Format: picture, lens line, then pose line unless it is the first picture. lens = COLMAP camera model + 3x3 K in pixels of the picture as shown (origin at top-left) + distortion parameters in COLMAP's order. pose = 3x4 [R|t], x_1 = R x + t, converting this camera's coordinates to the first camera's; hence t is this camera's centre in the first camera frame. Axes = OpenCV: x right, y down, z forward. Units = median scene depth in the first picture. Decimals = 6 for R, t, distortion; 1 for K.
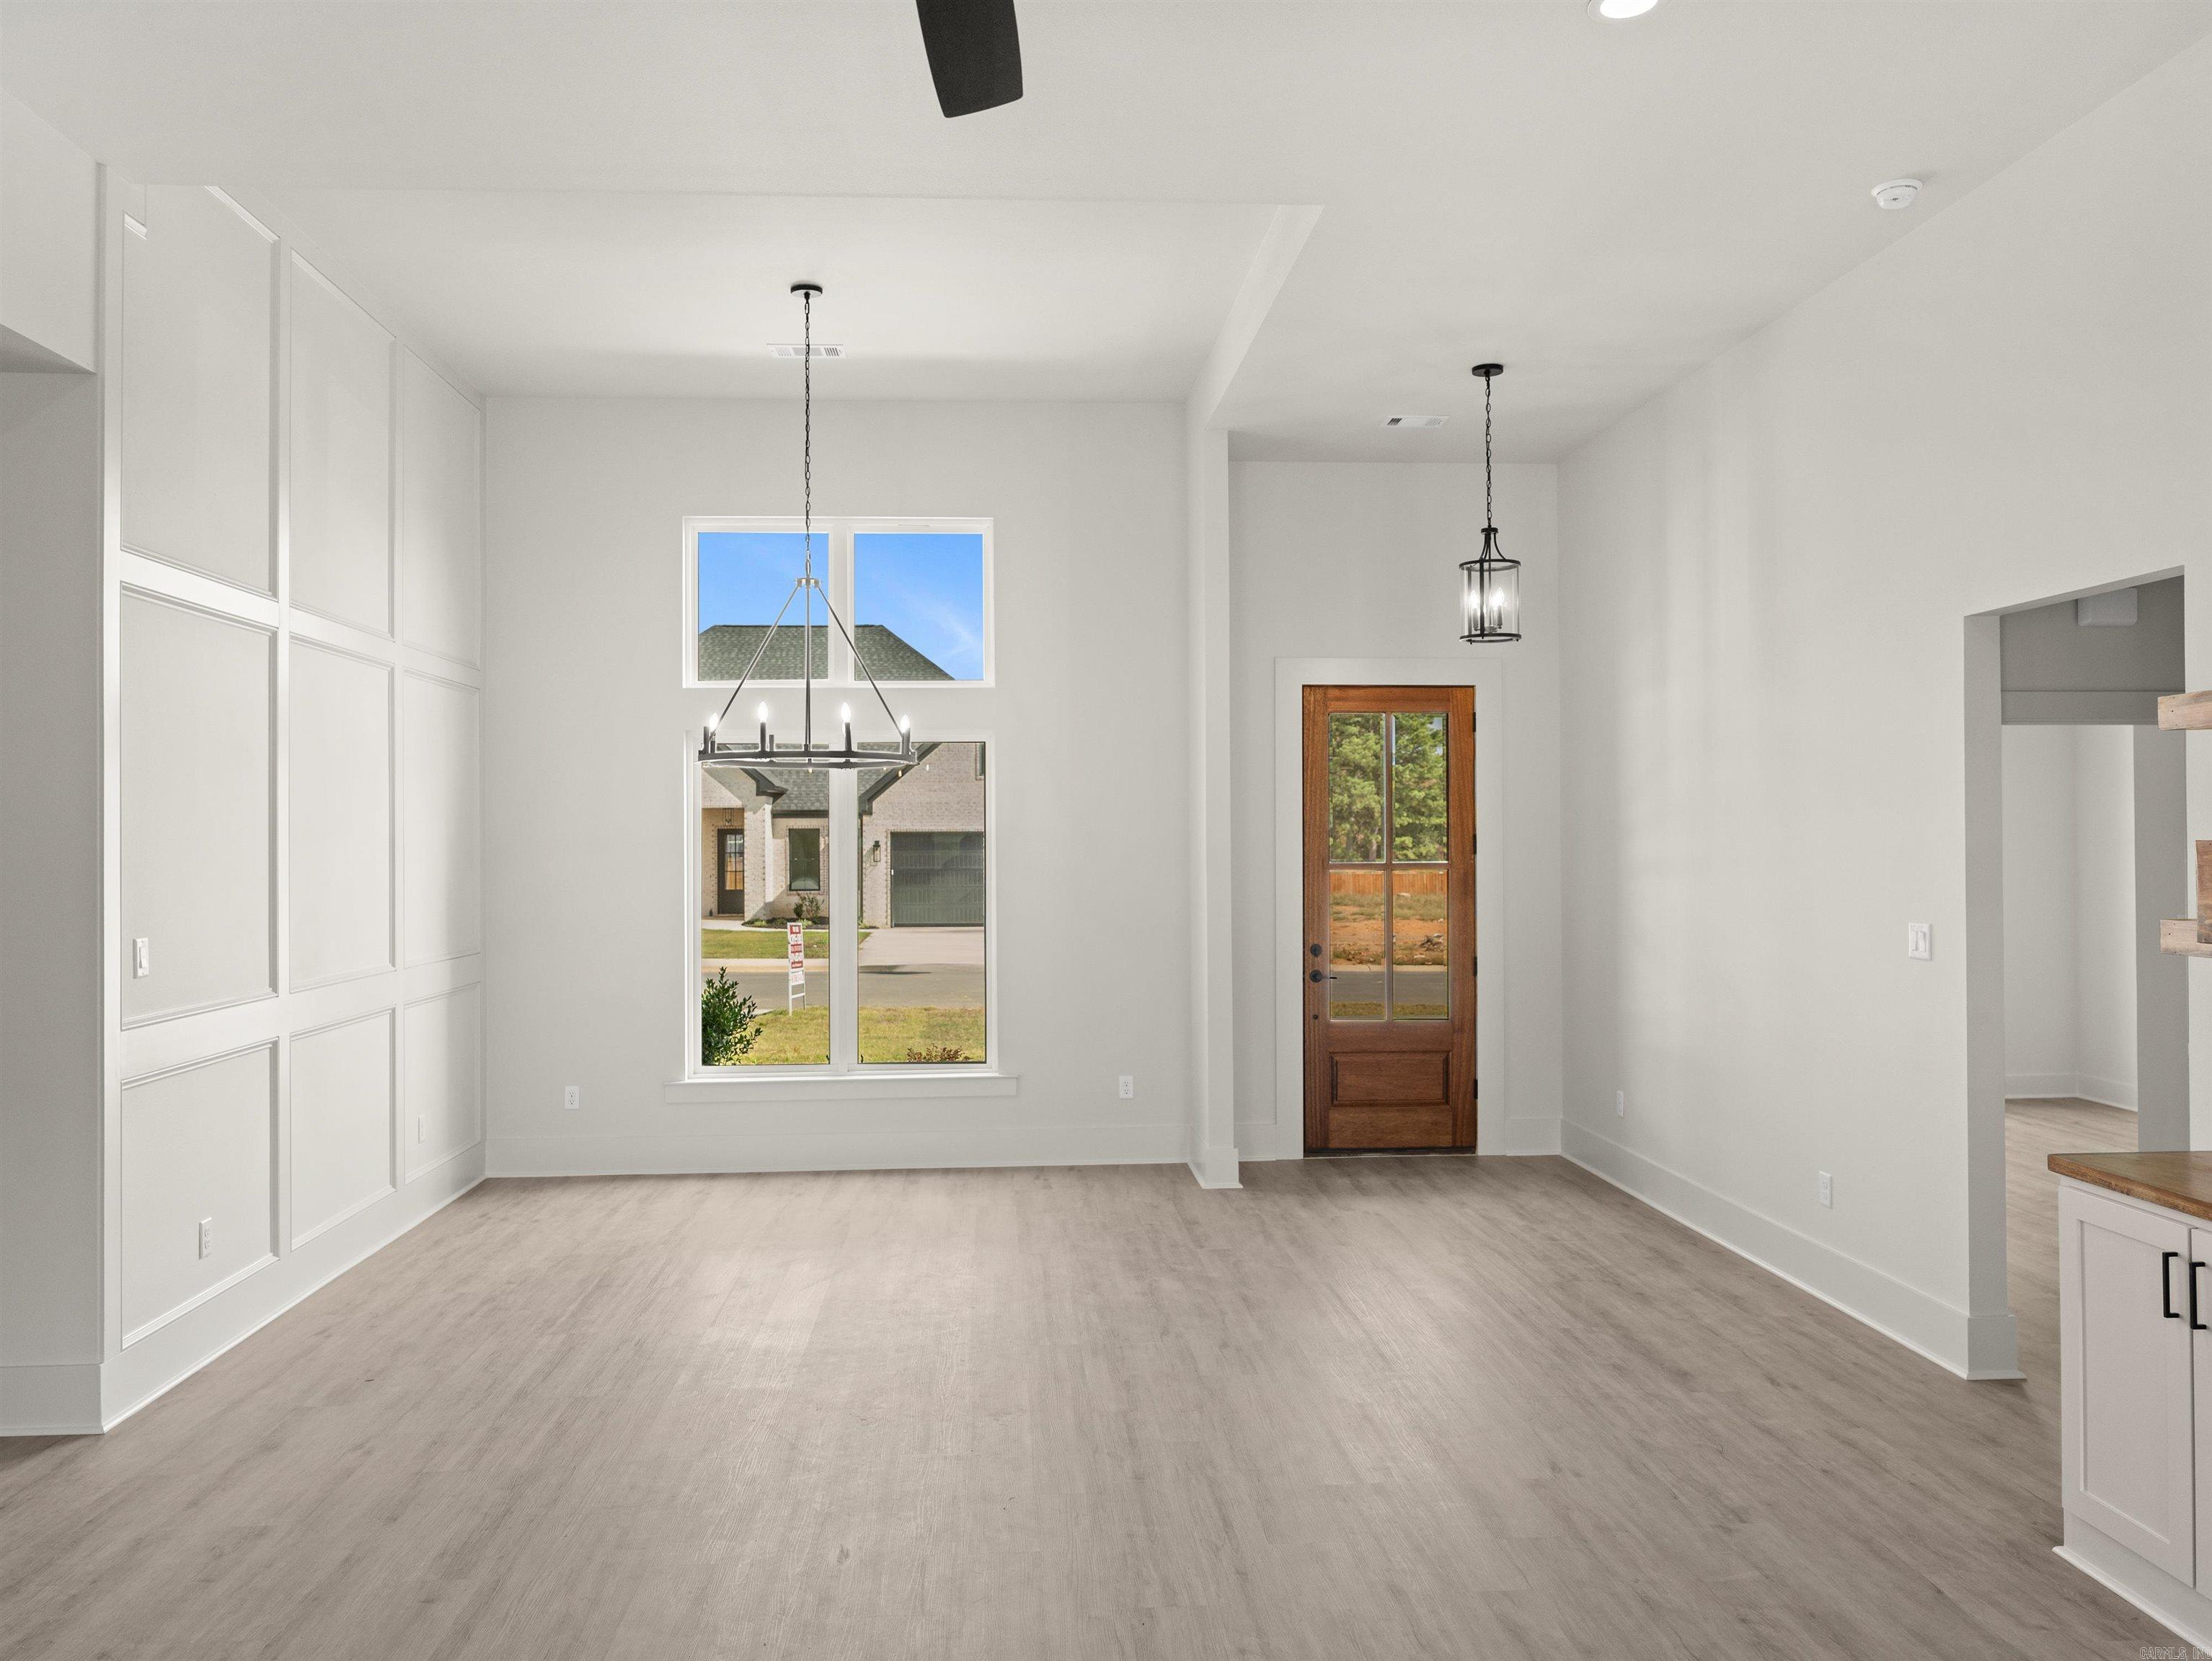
lens RADIAL K [[1626.7, 0, 1110.6], [0, 1626.7, 828.9], [0, 0, 1]] dist [-0.000575, 0.001280]
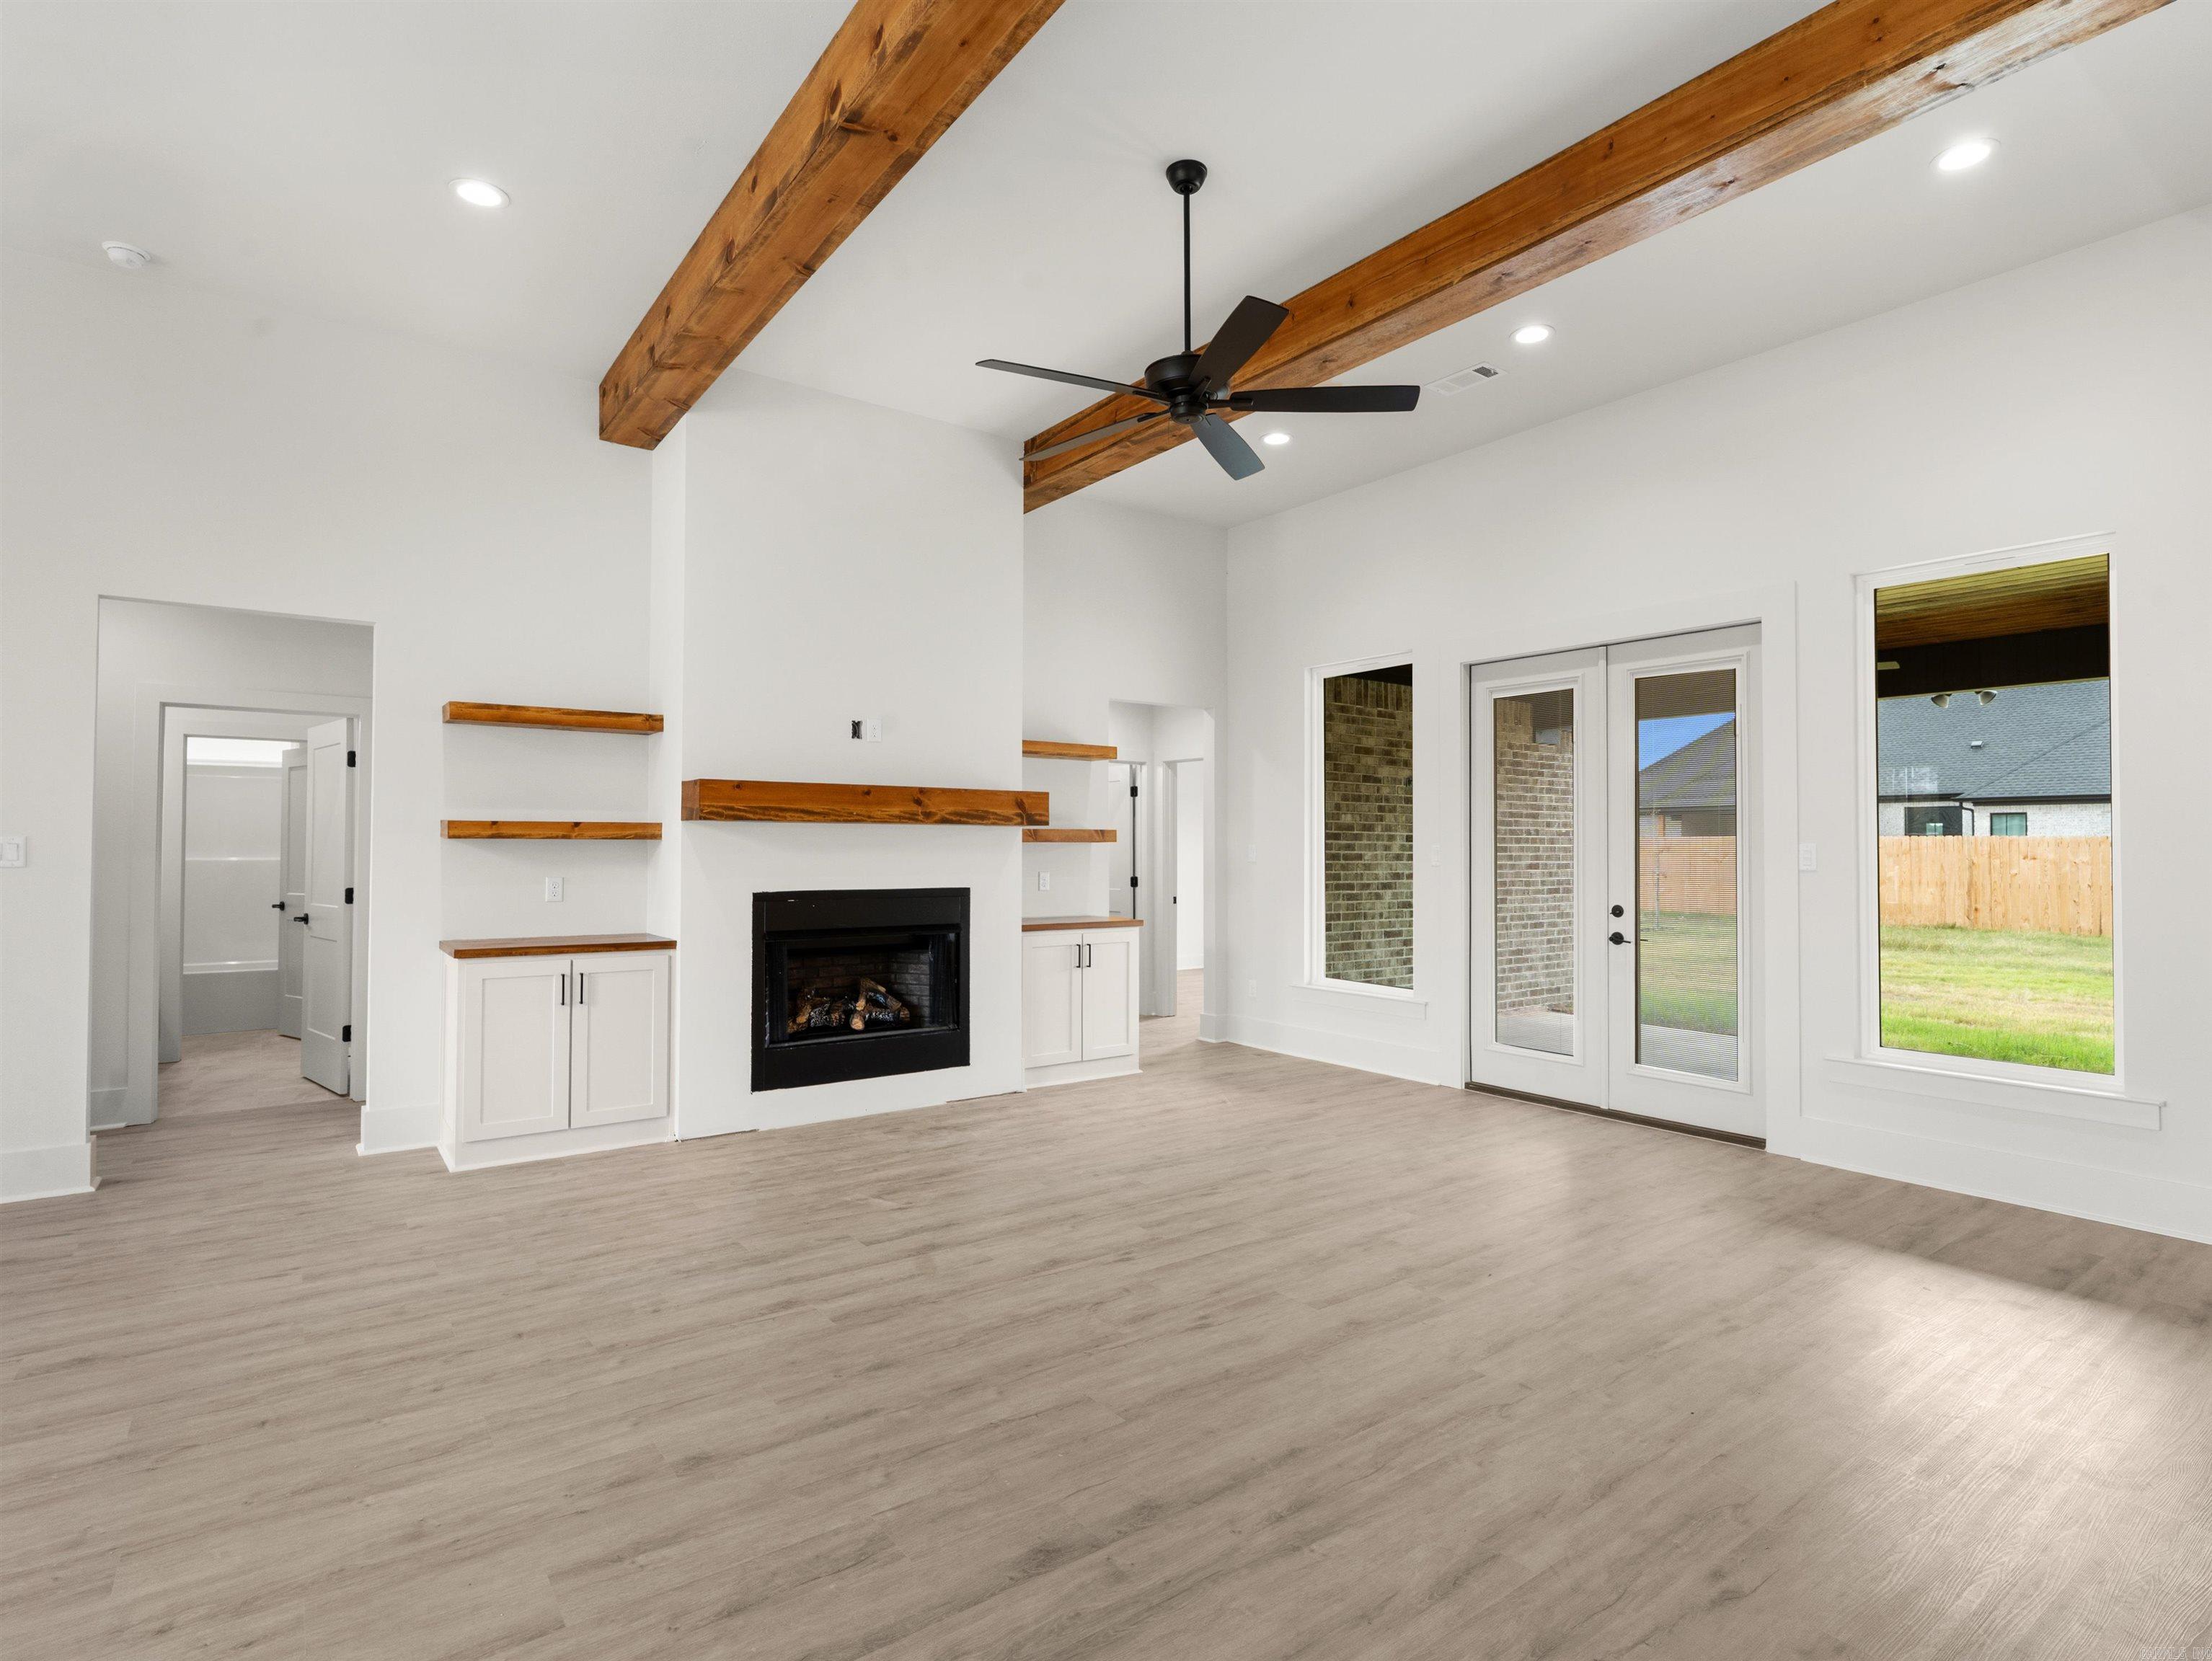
lens RADIAL K [[1125.8, 0, 1096.8], [0, 1125.8, 831.4], [0, 0, 1]] dist [-0.007375, 0.003887]
pose [[-0.521428, 0.015191, 0.853160, -0.416774], [-0.005366, 0.999763, -0.021081, 0.046225], [-0.853278, -0.015571, -0.521223, 0.516871]]
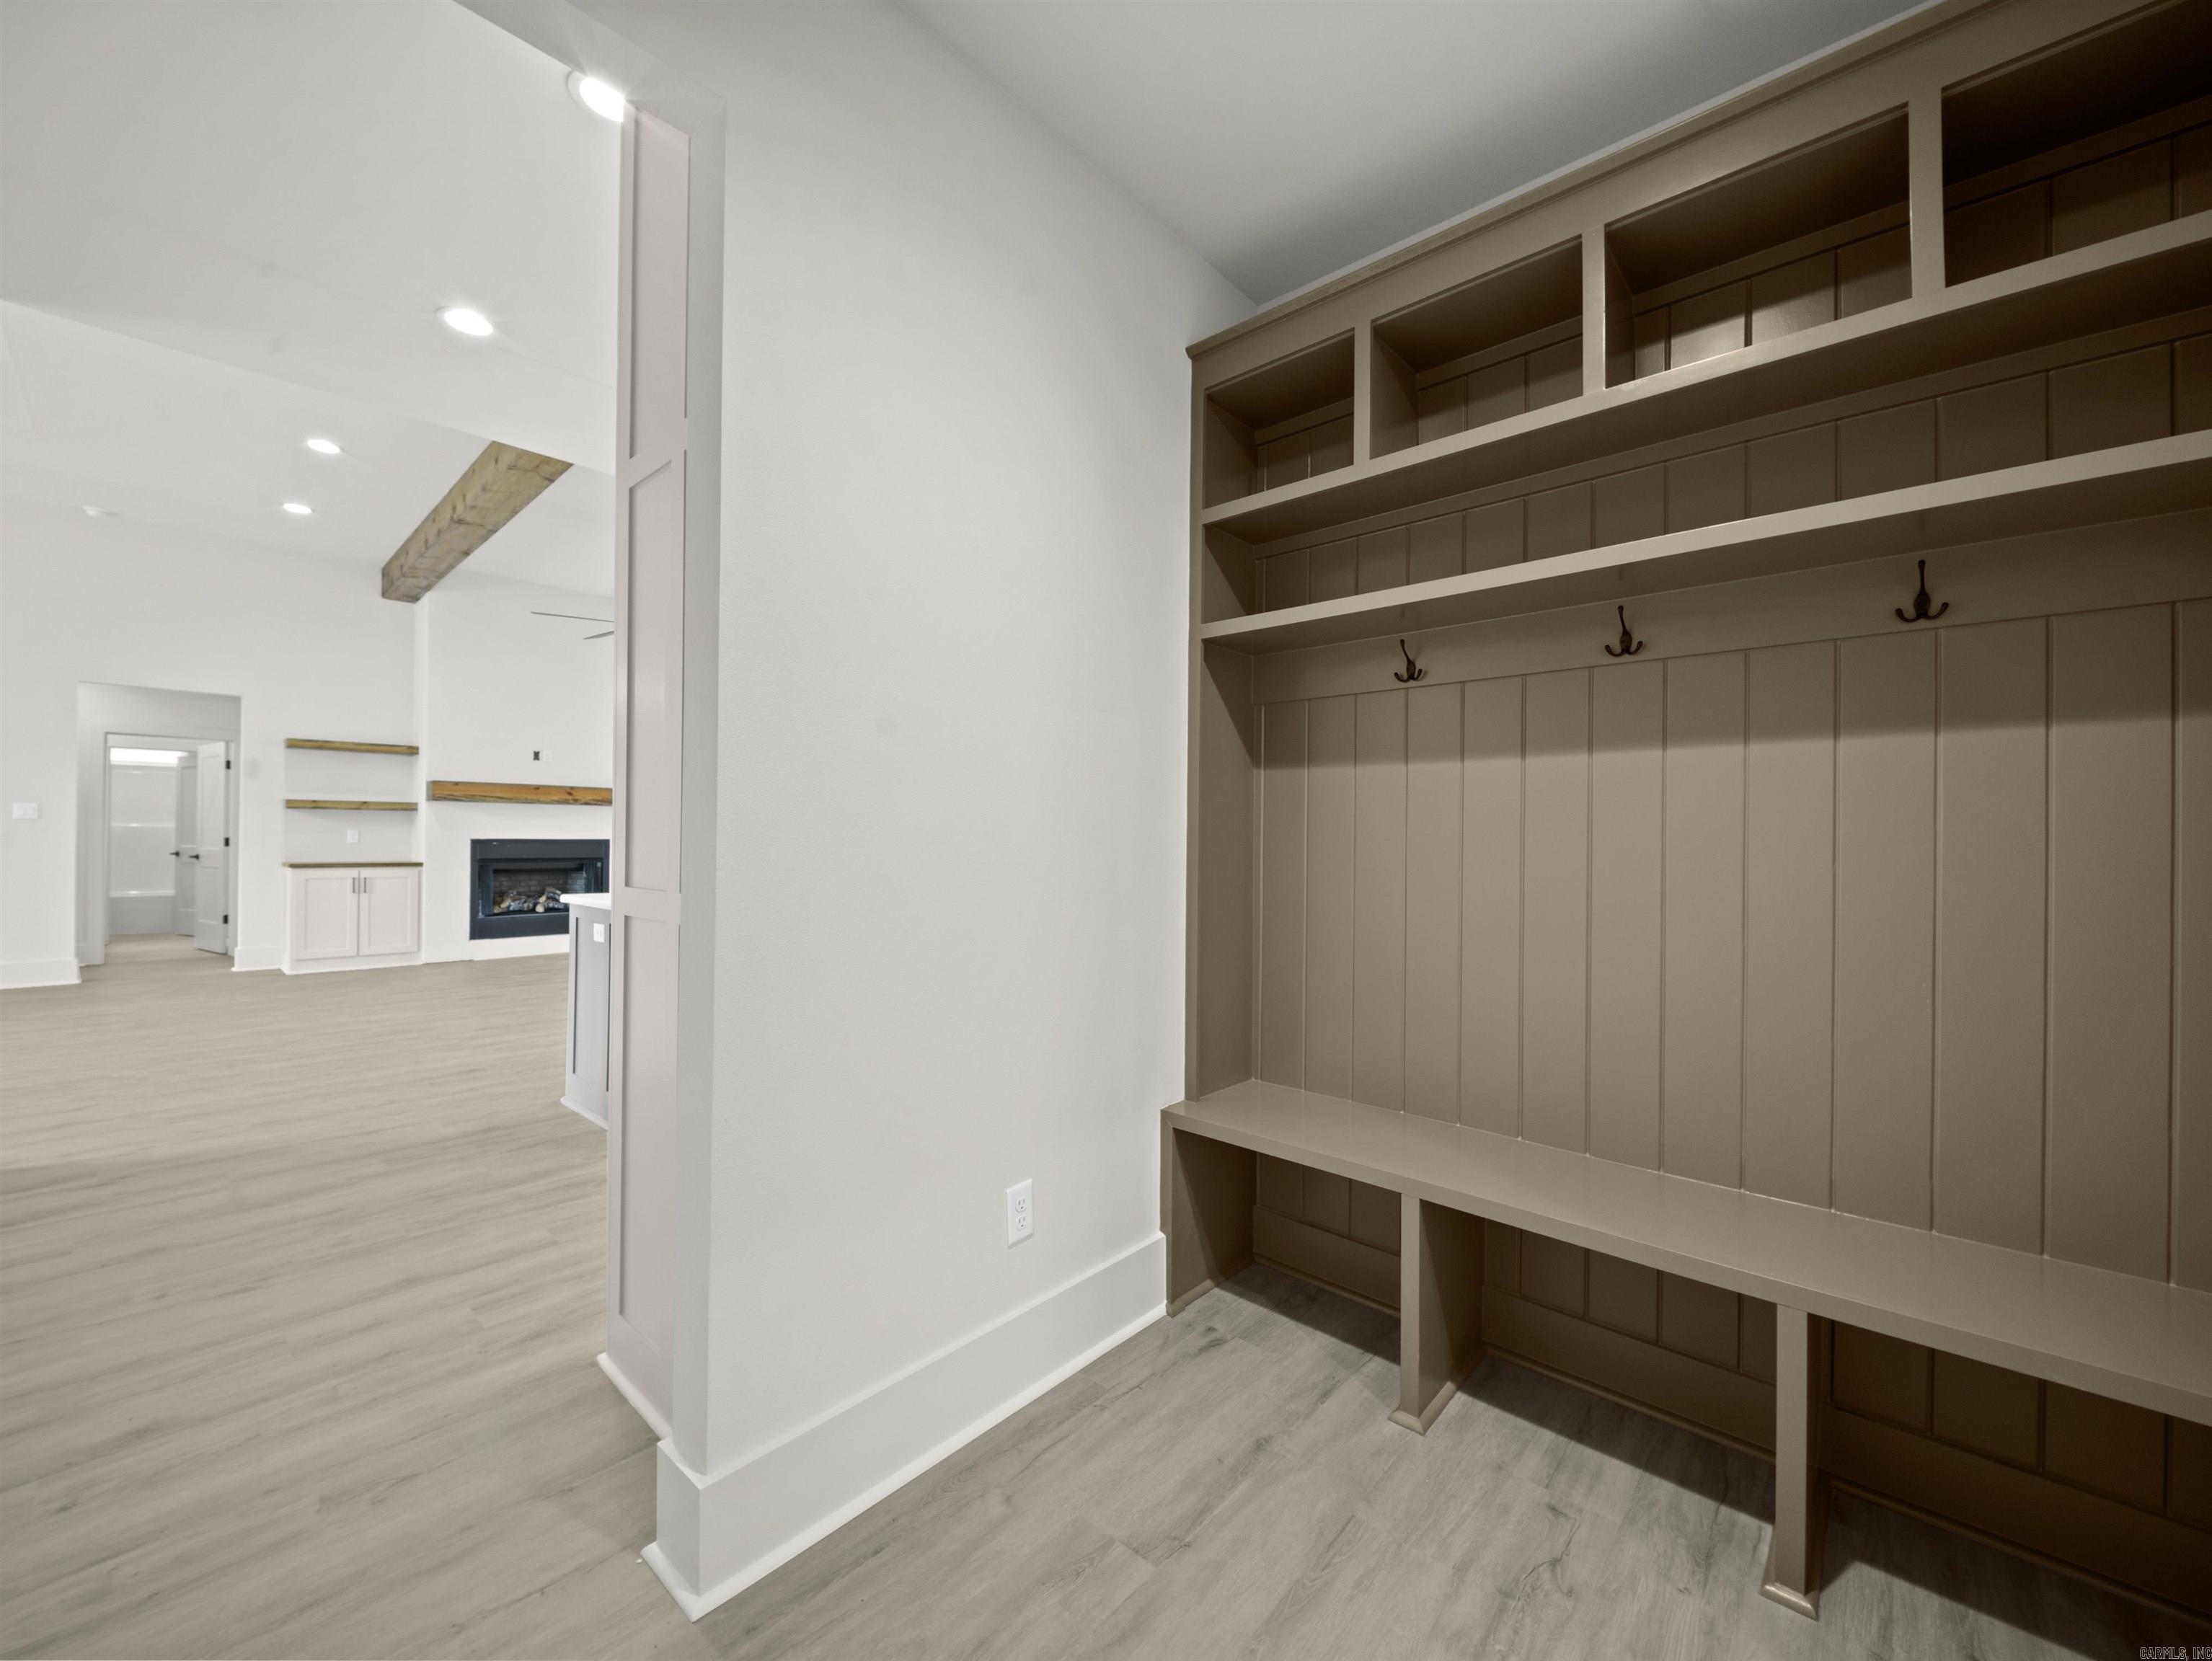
lens RADIAL K [[879.5, 0, 1112.7], [0, 879.5, 836.8], [0, 0, 1]] dist [0.000221, -0.003994]
pose [[-0.683717, -0.001672, 0.729745, -1.015728], [-0.009026, 0.999940, -0.006165, 0.067737], [-0.729692, -0.010801, -0.683691, 0.494310]]
